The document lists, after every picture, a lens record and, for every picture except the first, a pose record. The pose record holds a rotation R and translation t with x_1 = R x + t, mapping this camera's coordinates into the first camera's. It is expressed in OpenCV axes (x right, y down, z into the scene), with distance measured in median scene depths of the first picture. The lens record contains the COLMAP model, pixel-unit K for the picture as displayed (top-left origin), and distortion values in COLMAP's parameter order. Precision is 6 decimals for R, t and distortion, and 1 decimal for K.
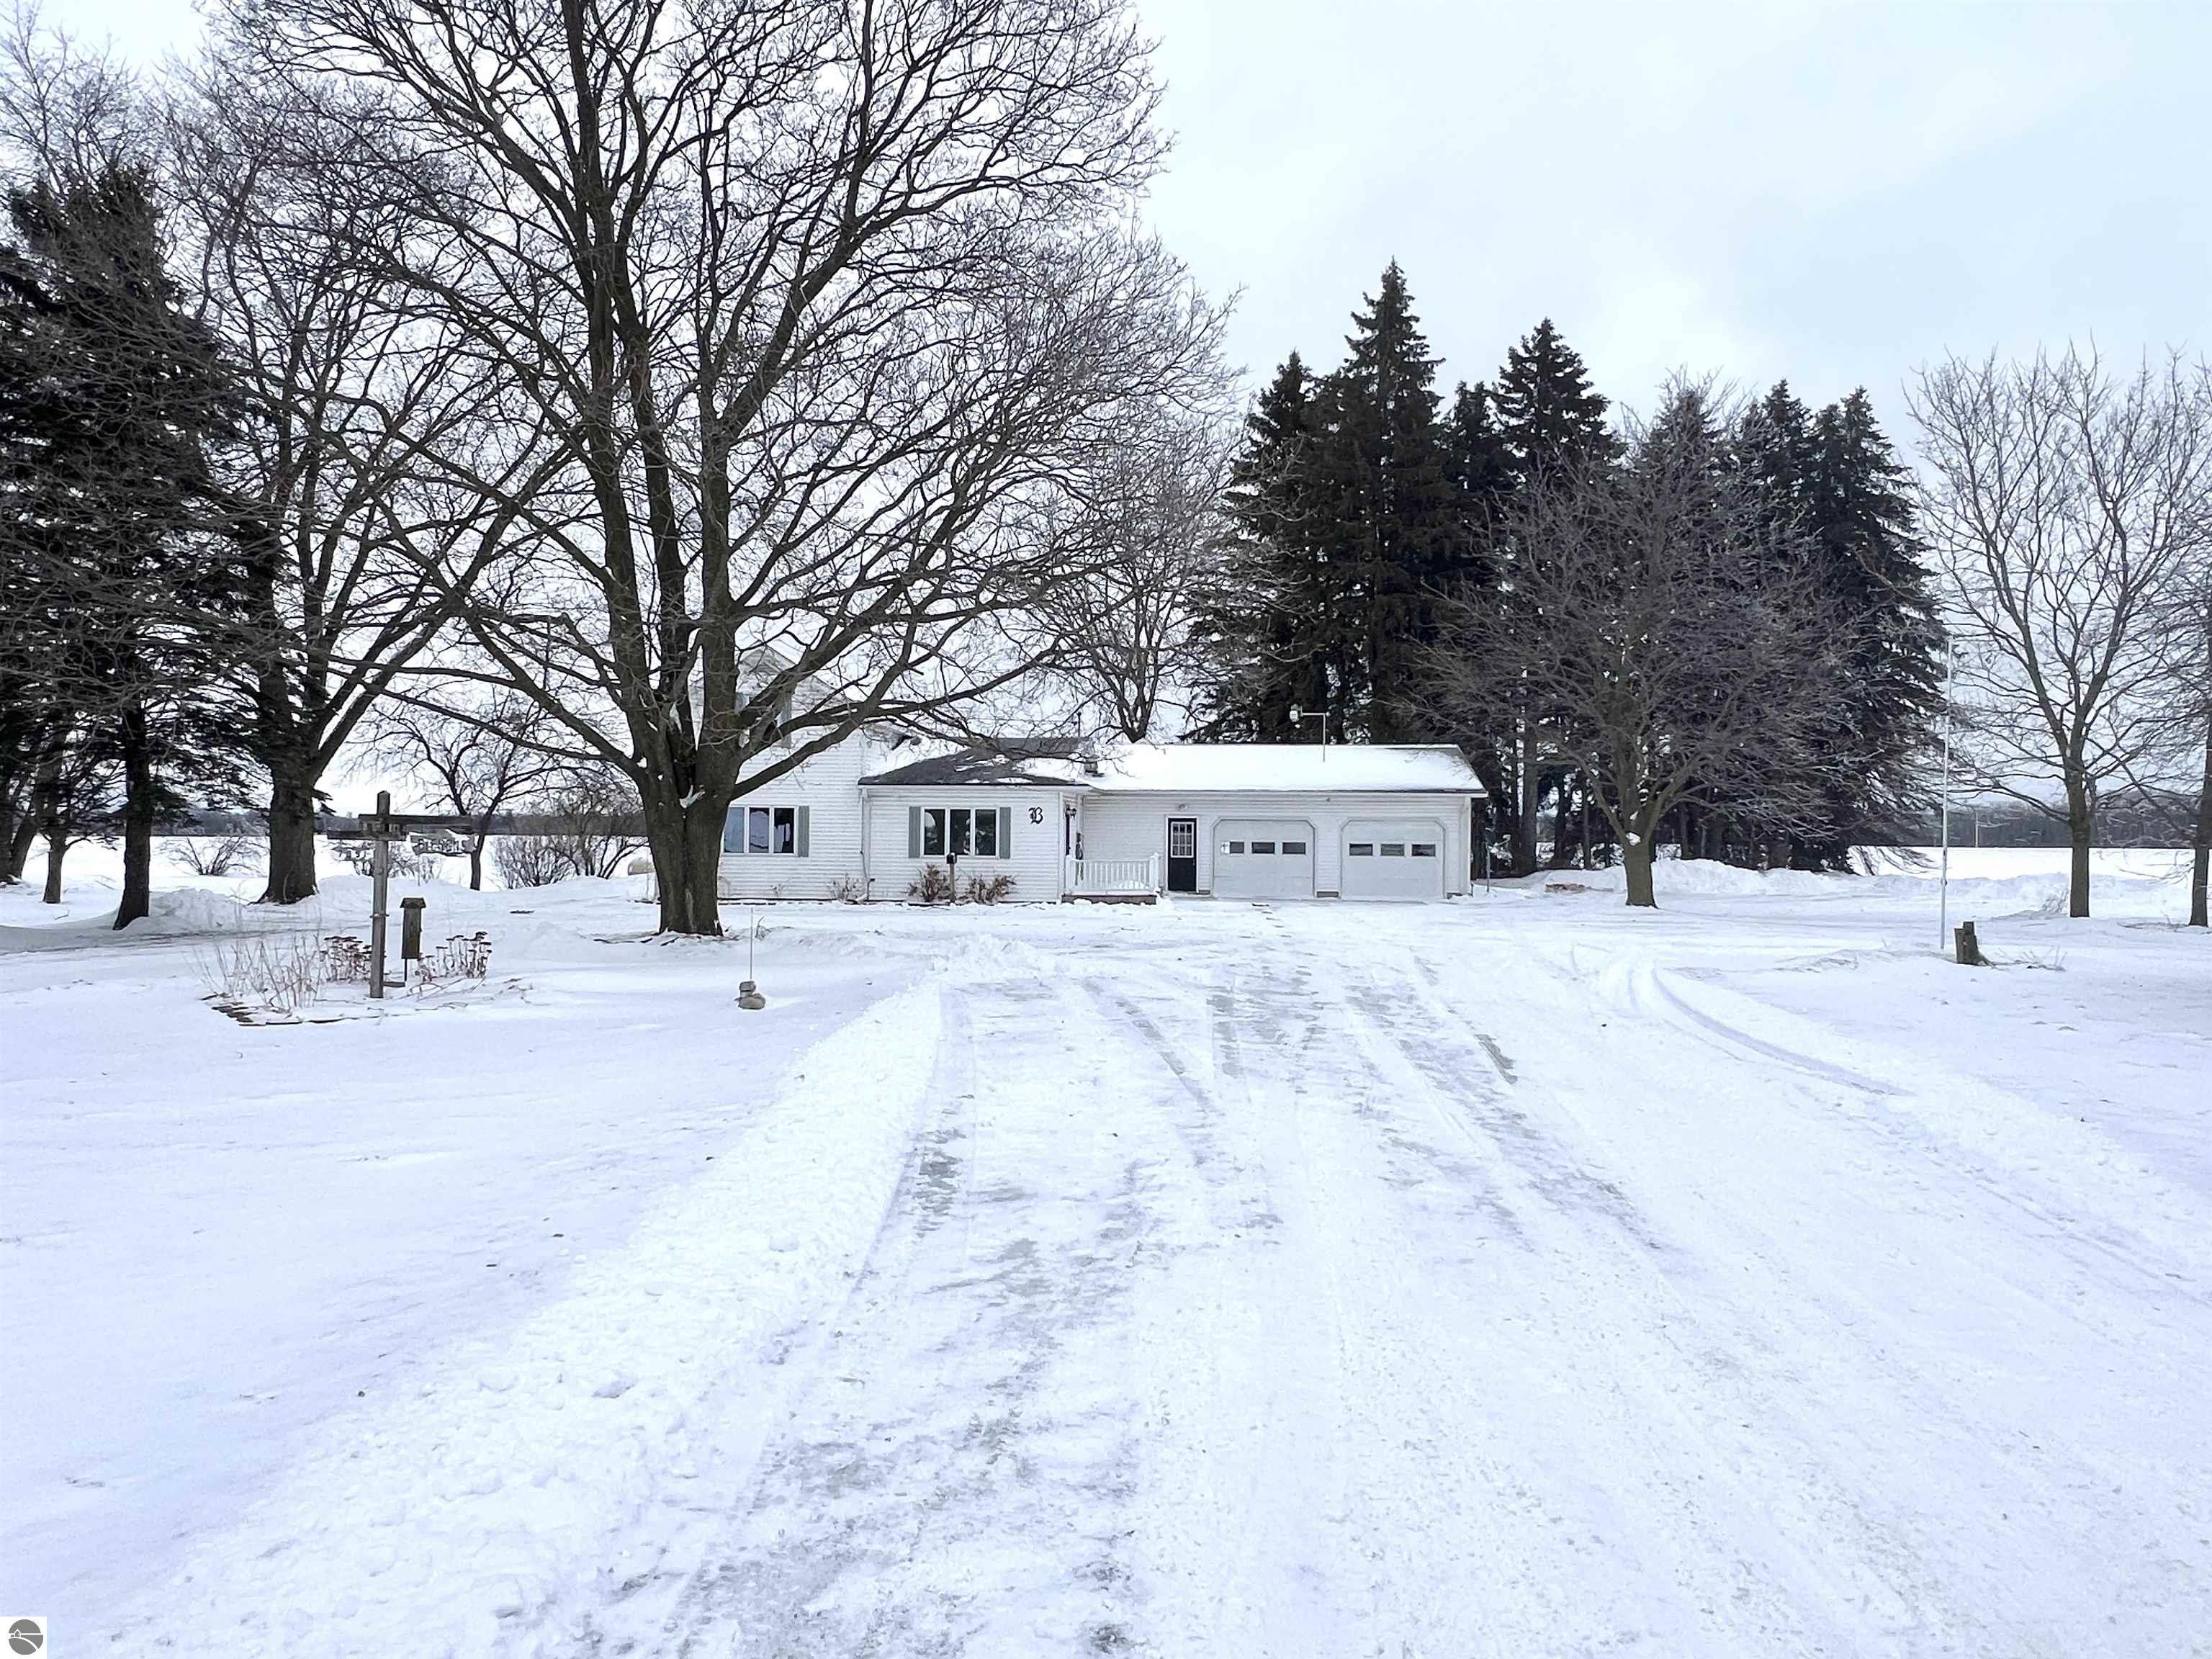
lens RADIAL K [[1368.3, 0, 1095.2], [0, 1368.3, 814.0], [0, 0, 1]] dist [0.001488, -0.003075]
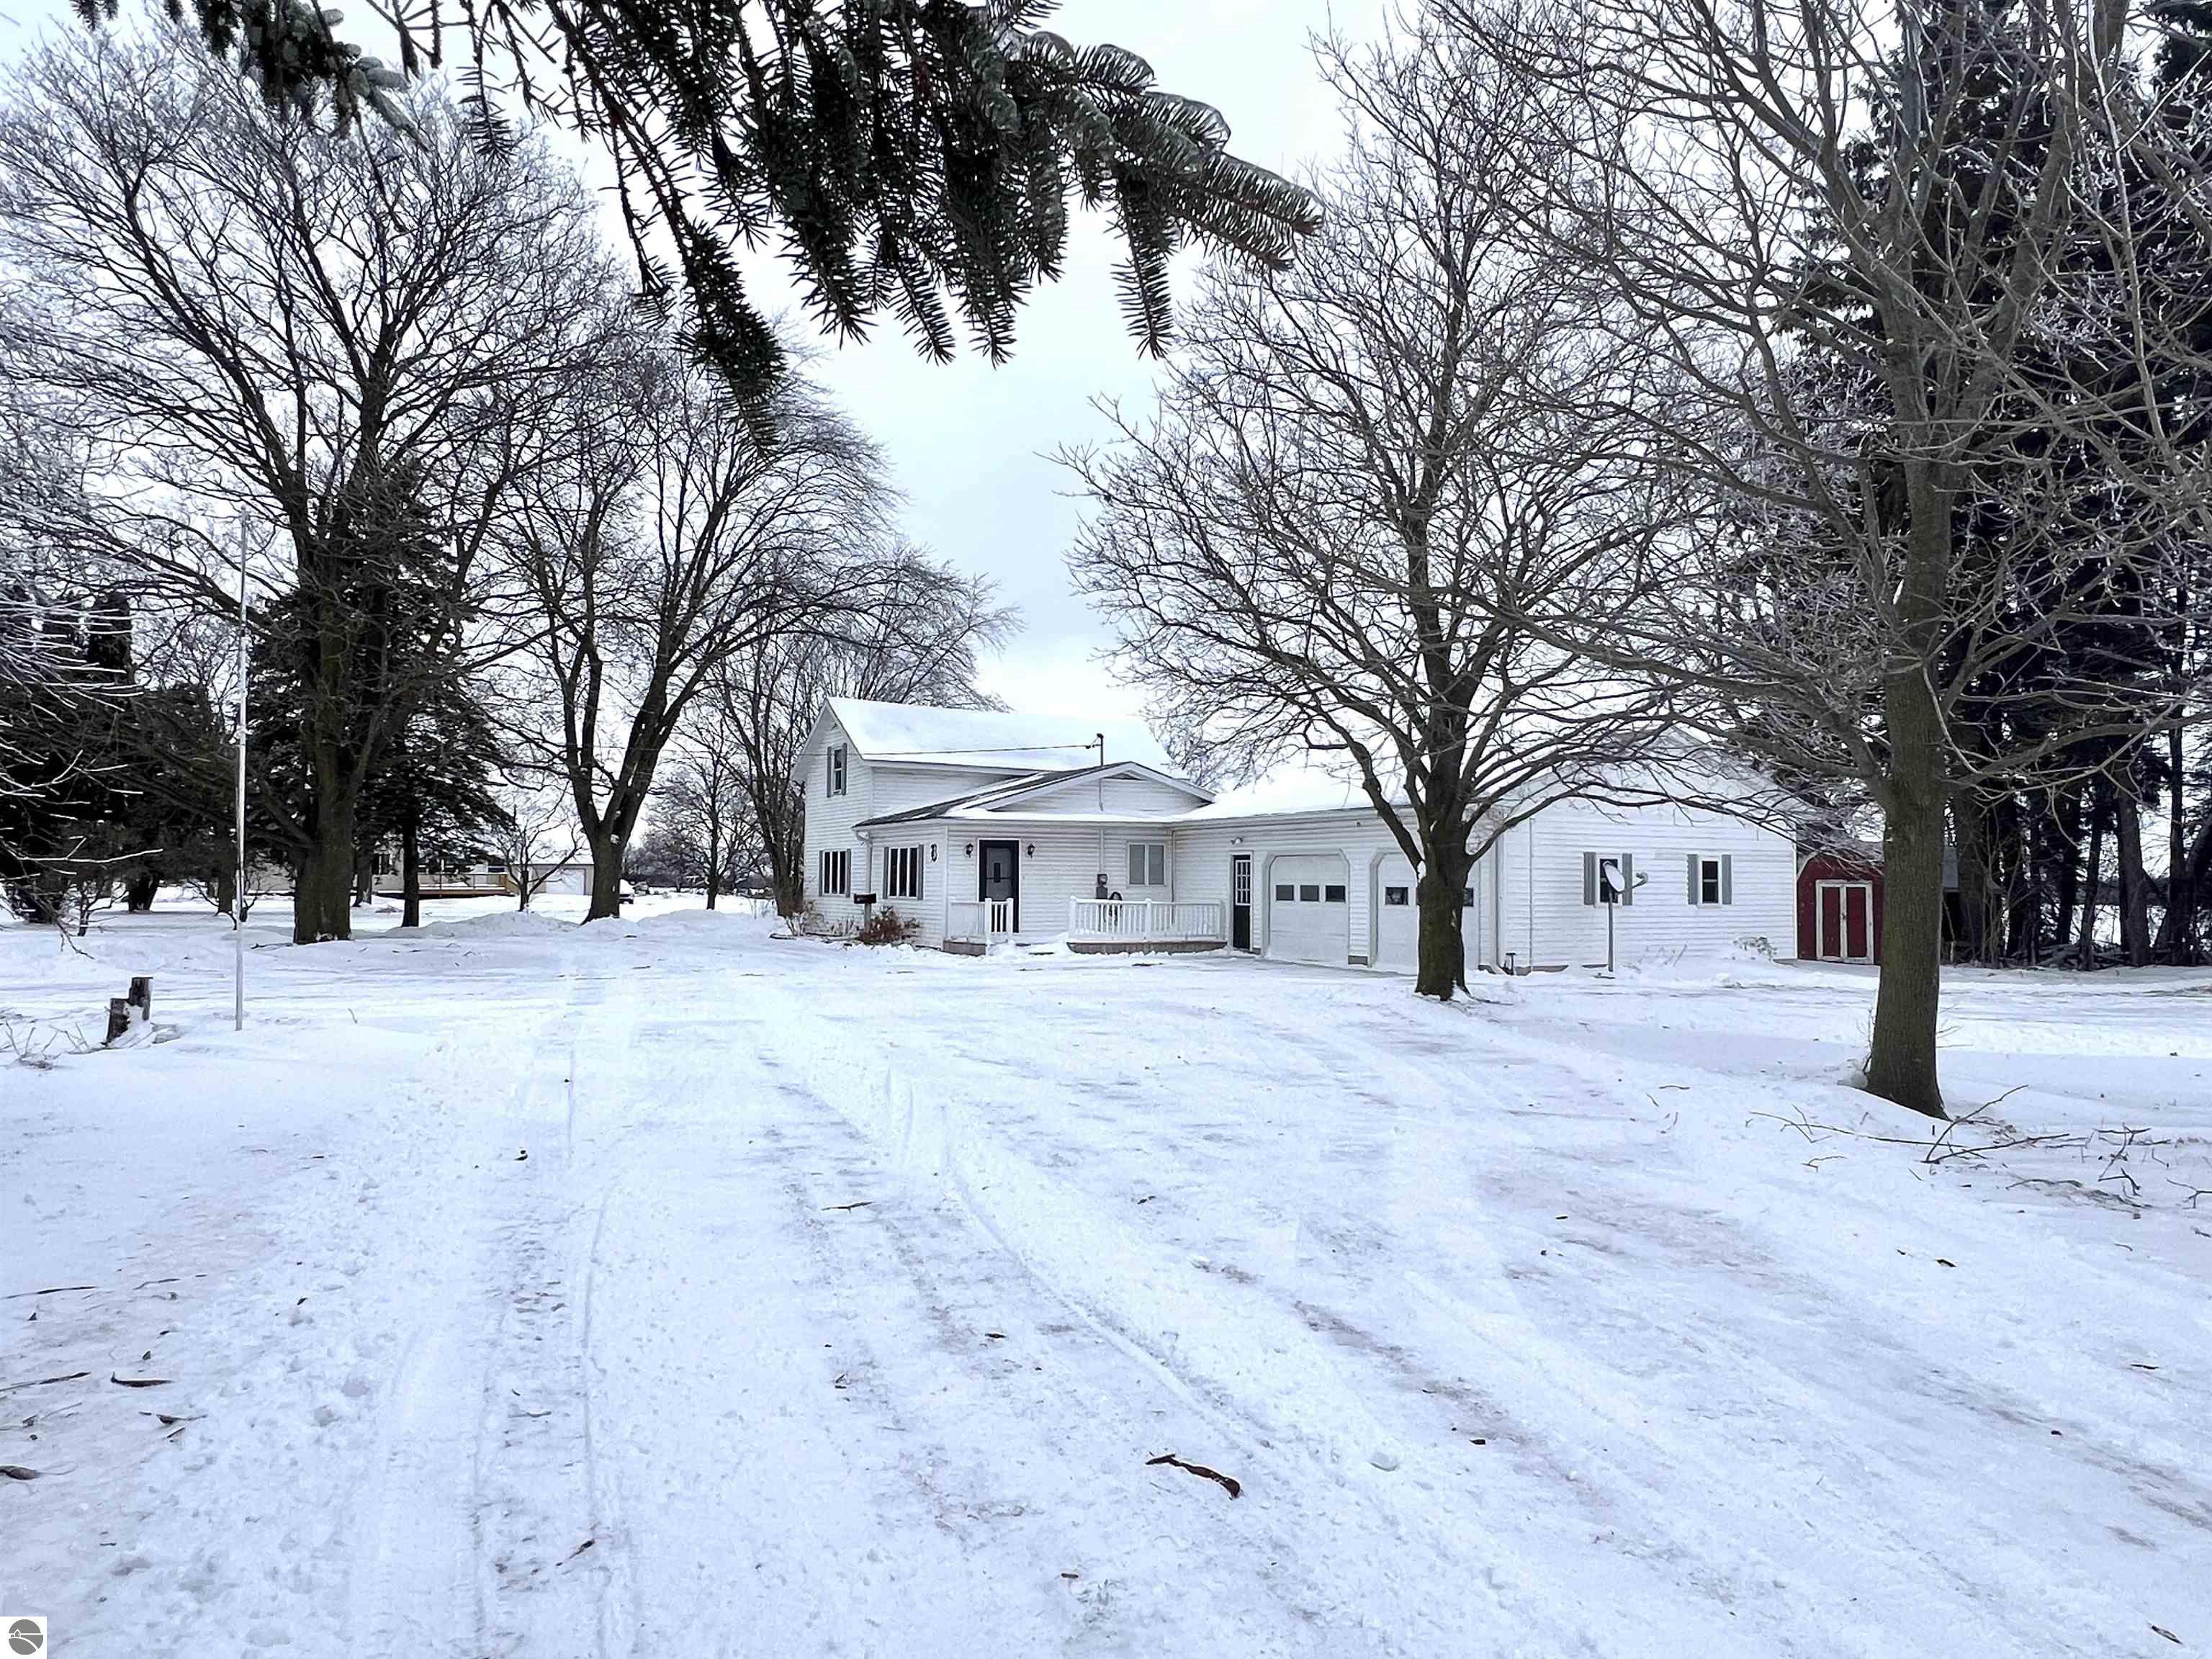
lens RADIAL K [[1368.3, 0, 1092.3], [0, 1368.3, 834.4], [0, 0, 1]] dist [0.001488, -0.003075]
pose [[0.535061, -0.027532, -0.844365, 0.691254], [0.013117, 0.999619, -0.024282, 0.009973], [0.844712, 0.001917, 0.535218, 0.524736]]
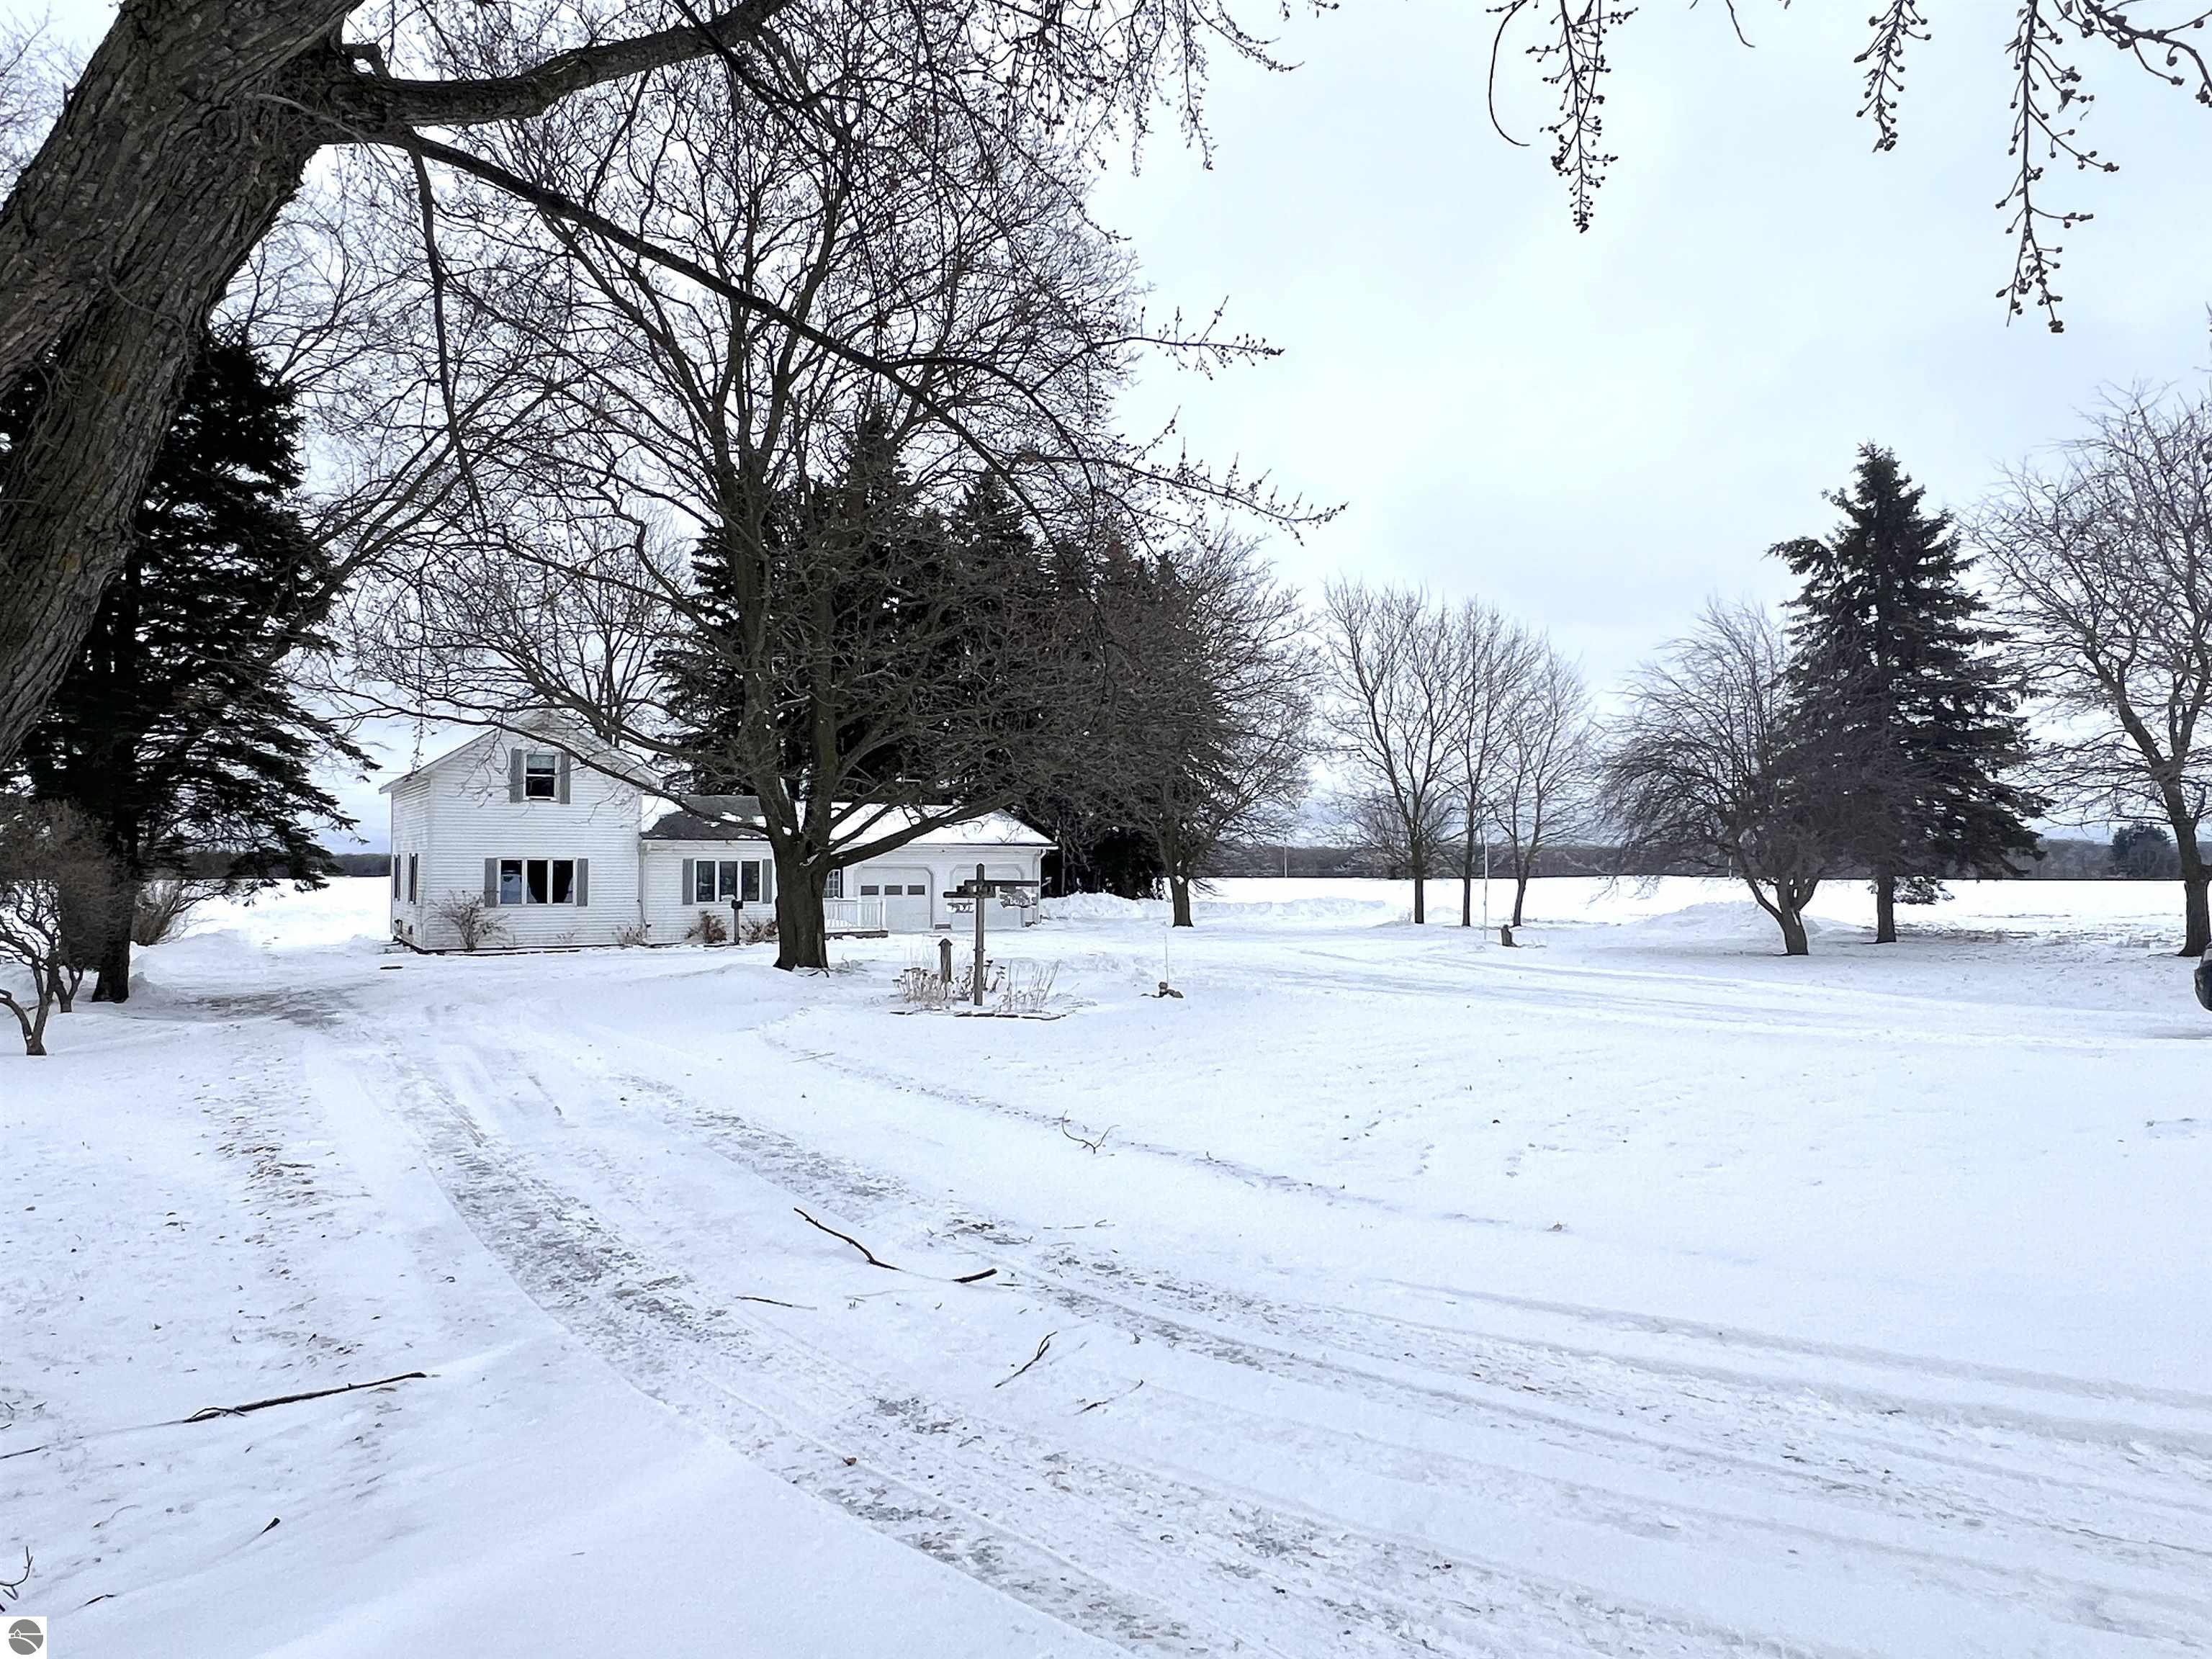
lens RADIAL K [[1368.3, 0, 1107.3], [0, 1368.3, 827.6], [0, 0, 1]] dist [0.001488, -0.003075]
pose [[0.807494, 0.009630, 0.589798, -0.459302], [0.000009, 0.999867, -0.016338, -0.011516], [-0.589876, 0.013199, 0.807386, -0.109093]]
